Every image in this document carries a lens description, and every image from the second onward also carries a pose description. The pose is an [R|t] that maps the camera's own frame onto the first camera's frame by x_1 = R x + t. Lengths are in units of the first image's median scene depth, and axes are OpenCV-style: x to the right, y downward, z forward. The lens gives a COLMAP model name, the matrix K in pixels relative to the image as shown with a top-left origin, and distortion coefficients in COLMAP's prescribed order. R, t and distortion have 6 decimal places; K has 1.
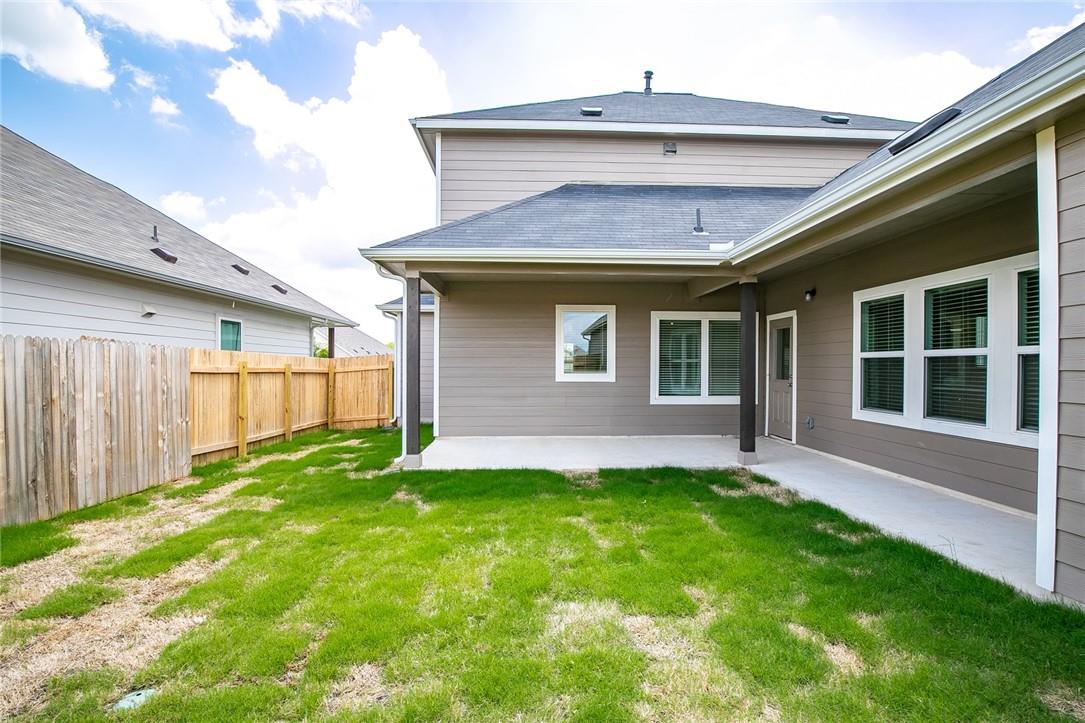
lens RADIAL K [[509.1, 0, 542.3], [0, 509.1, 364.7], [0, 0, 1]] dist [-0.006650, -0.001109]
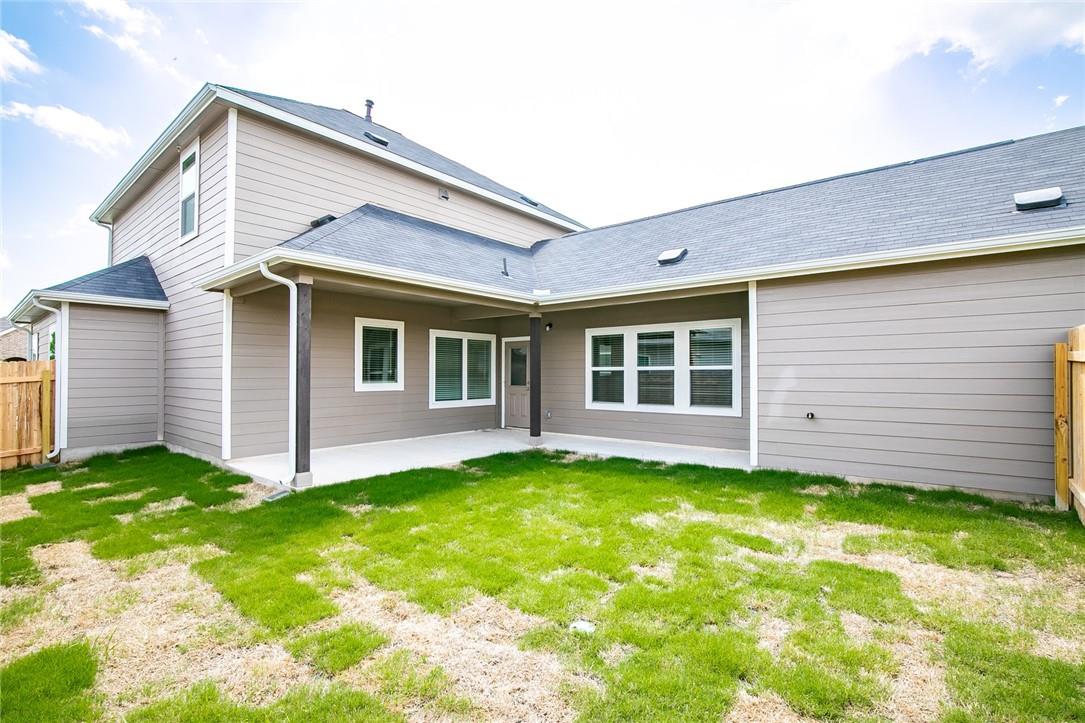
lens RADIAL K [[509.1, 0, 536.4], [0, 509.1, 366.3], [0, 0, 1]] dist [-0.006650, -0.001109]
pose [[0.662575, 0.008060, 0.748952, -0.655267], [0.001137, 0.999930, -0.011766, -0.007294], [-0.748995, 0.008648, 0.662520, 0.058804]]
